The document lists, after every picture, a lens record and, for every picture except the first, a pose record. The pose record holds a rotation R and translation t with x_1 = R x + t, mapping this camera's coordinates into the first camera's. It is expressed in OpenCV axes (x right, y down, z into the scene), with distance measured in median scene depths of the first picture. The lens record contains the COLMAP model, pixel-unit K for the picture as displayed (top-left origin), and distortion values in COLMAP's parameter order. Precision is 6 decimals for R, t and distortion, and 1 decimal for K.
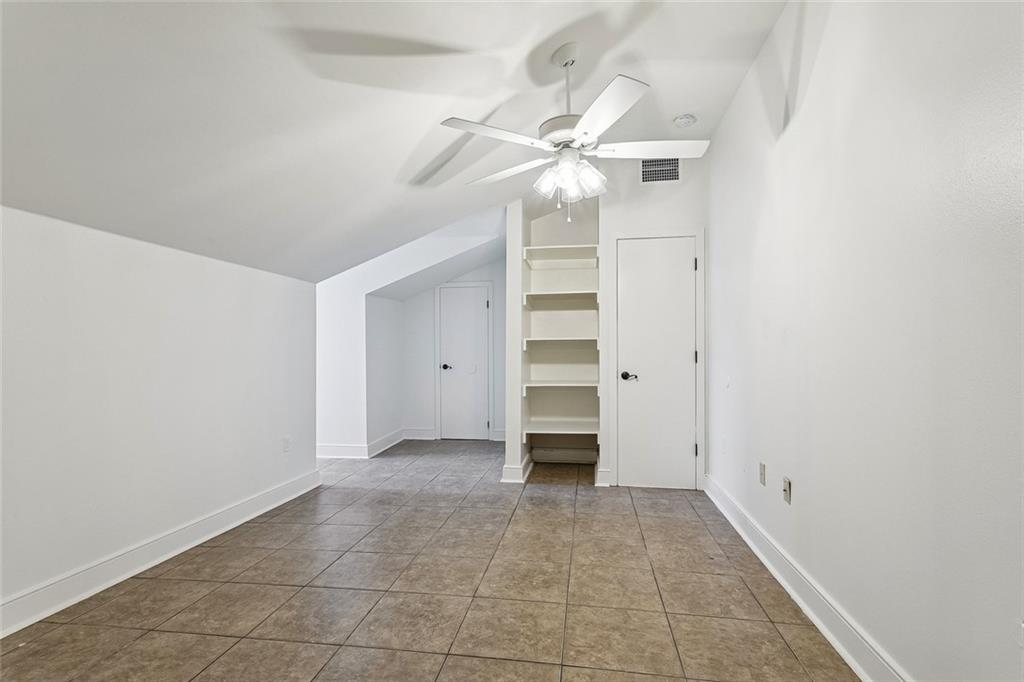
lens RADIAL K [[486.8, 0, 509.5], [0, 486.8, 352.4], [0, 0, 1]] dist [-0.000310, 0.000976]
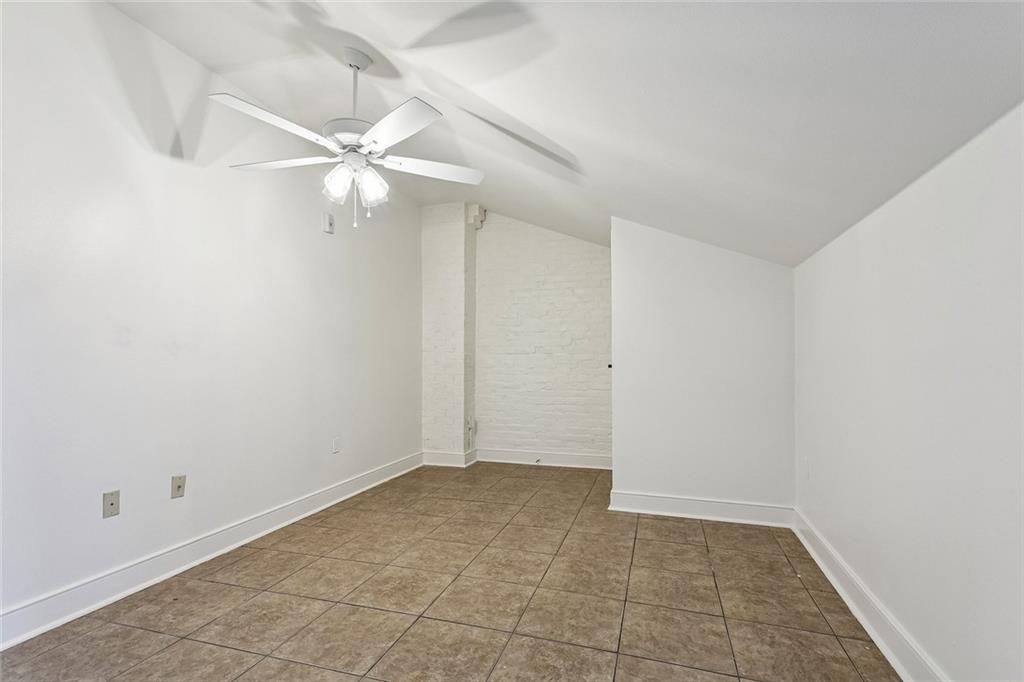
lens RADIAL K [[486.8, 0, 509.5], [0, 486.8, 352.4], [0, 0, 1]] dist [-0.000310, 0.000976]
pose [[-0.989920, 0.012061, 0.141112, -0.333536], [0.008856, 0.999689, -0.023323, 0.011141], [-0.141349, -0.021839, -0.989719, 1.980225]]
